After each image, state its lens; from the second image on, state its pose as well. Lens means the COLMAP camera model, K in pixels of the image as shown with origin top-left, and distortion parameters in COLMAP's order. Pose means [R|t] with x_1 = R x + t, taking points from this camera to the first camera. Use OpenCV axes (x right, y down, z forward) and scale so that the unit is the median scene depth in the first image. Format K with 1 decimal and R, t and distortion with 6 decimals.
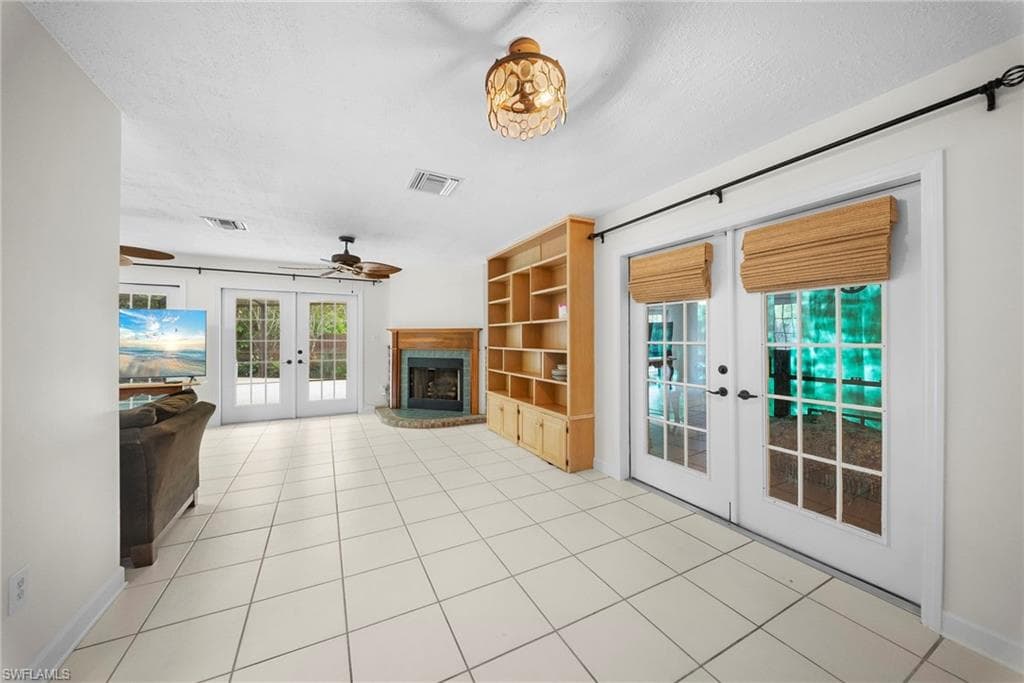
lens RADIAL K [[364.7, 0, 514.4], [0, 364.7, 339.7], [0, 0, 1]] dist [-0.000643, -0.000031]
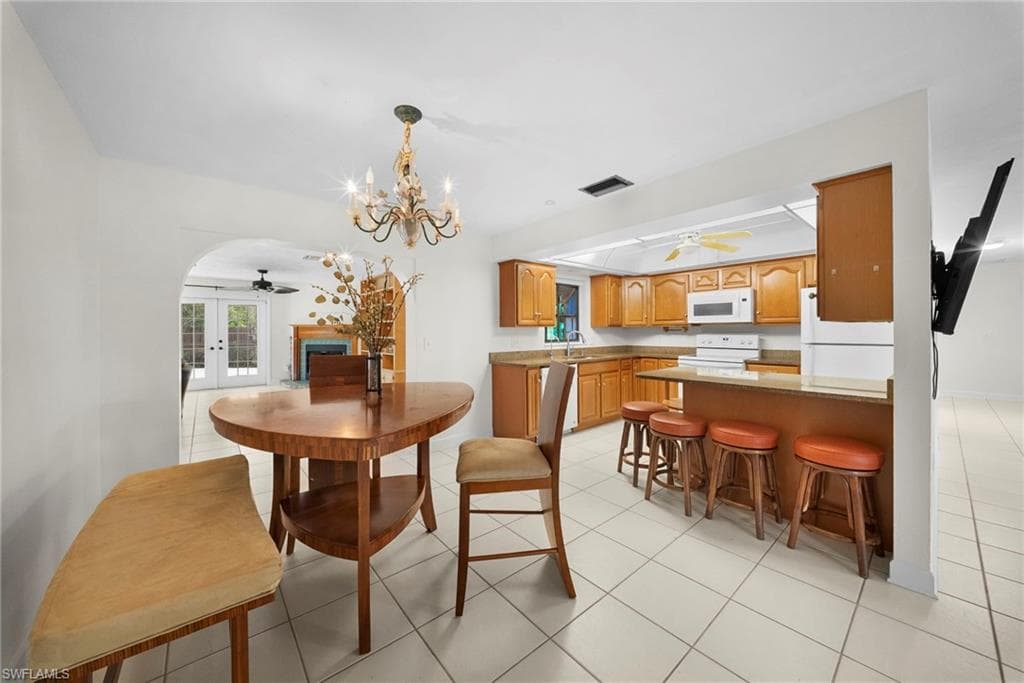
lens RADIAL K [[364.5, 0, 513.4], [0, 364.5, 331.3], [0, 0, 1]] dist [-0.000904, -0.000080]
pose [[0.976394, -0.005451, 0.215928, 0.207906], [0.005881, 0.999982, -0.001350, 0.003293], [-0.215916, 0.002588, 0.976408, -0.609380]]
